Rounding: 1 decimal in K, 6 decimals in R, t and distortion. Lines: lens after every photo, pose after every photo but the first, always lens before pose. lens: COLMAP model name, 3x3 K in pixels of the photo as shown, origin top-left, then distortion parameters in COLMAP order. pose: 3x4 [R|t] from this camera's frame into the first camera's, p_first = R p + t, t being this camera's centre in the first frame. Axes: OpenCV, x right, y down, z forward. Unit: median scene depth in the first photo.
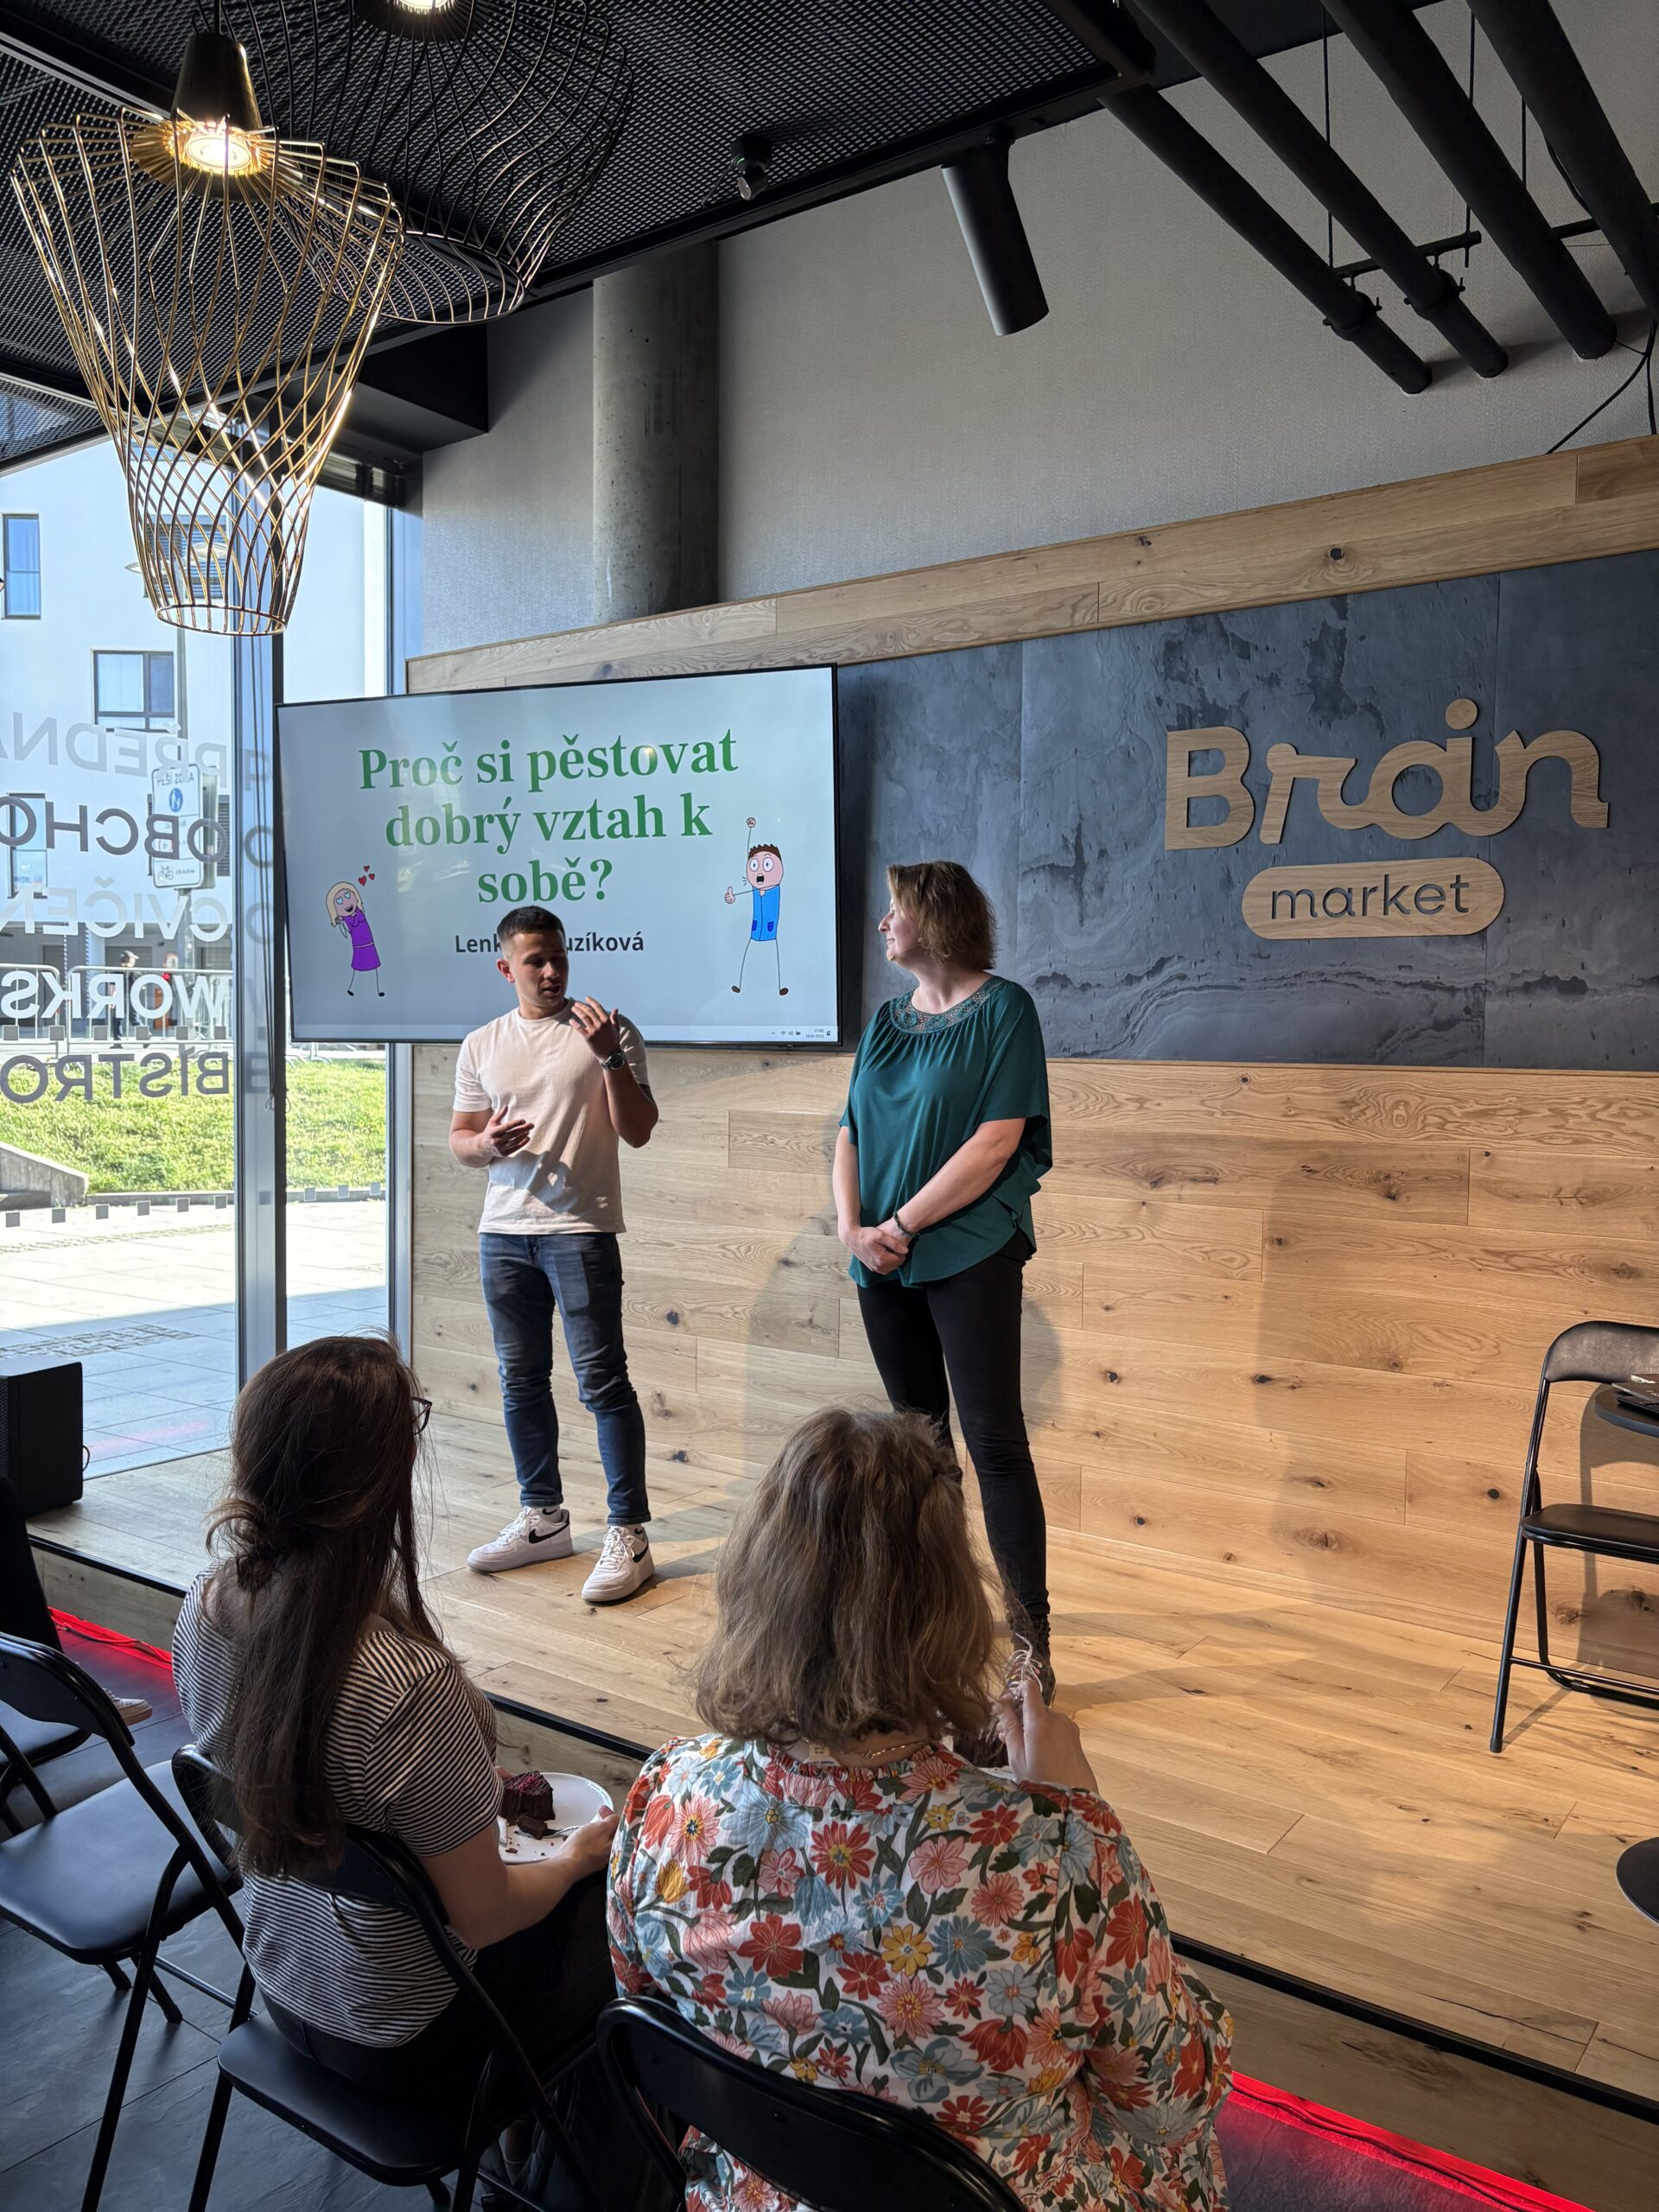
lens RADIAL K [[1693.1, 0, 828.4], [0, 1693.1, 1108.4], [0, 0, 1]] dist [0.005237, -0.005872]
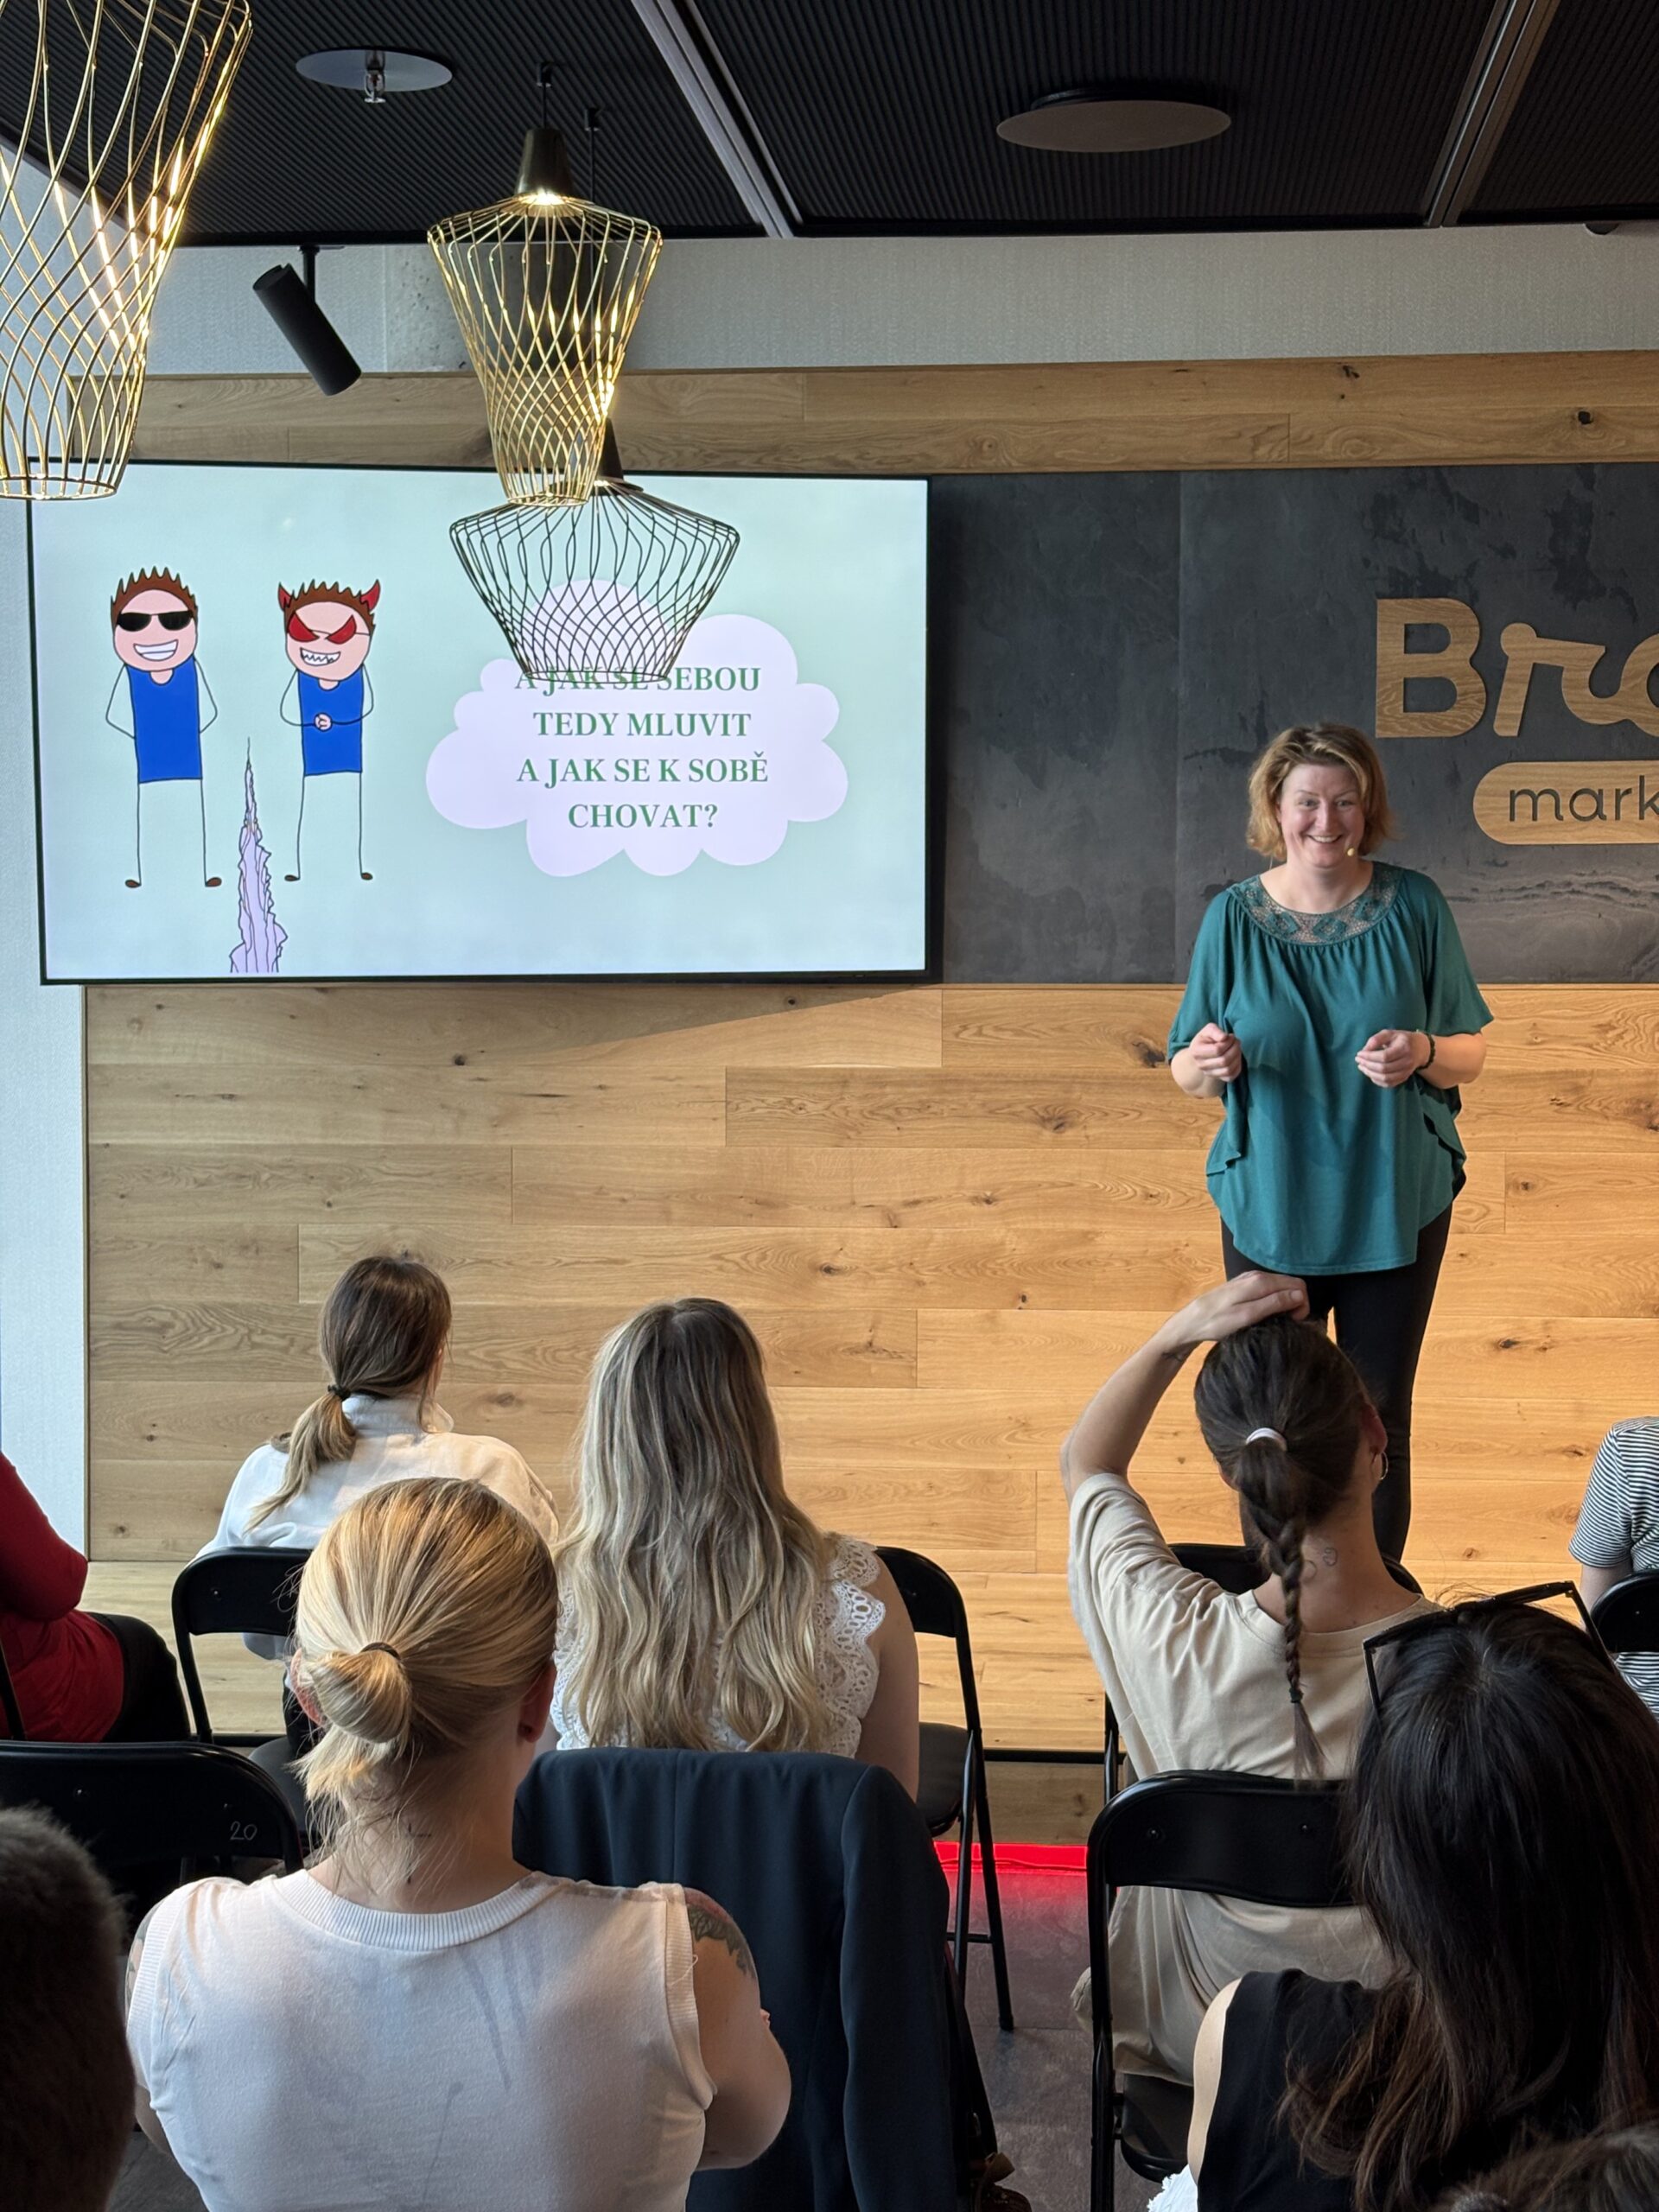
lens RADIAL K [[3325.1, 0, 830.5], [0, 3325.1, 1108.8], [0, 0, 1]] dist [0.059051, 0.000000]
pose [[0.855231, -0.042182, 0.516527, -0.937029], [0.037071, 0.999108, 0.020212, -0.010461], [-0.516919, 0.001862, 0.856032, -0.302198]]
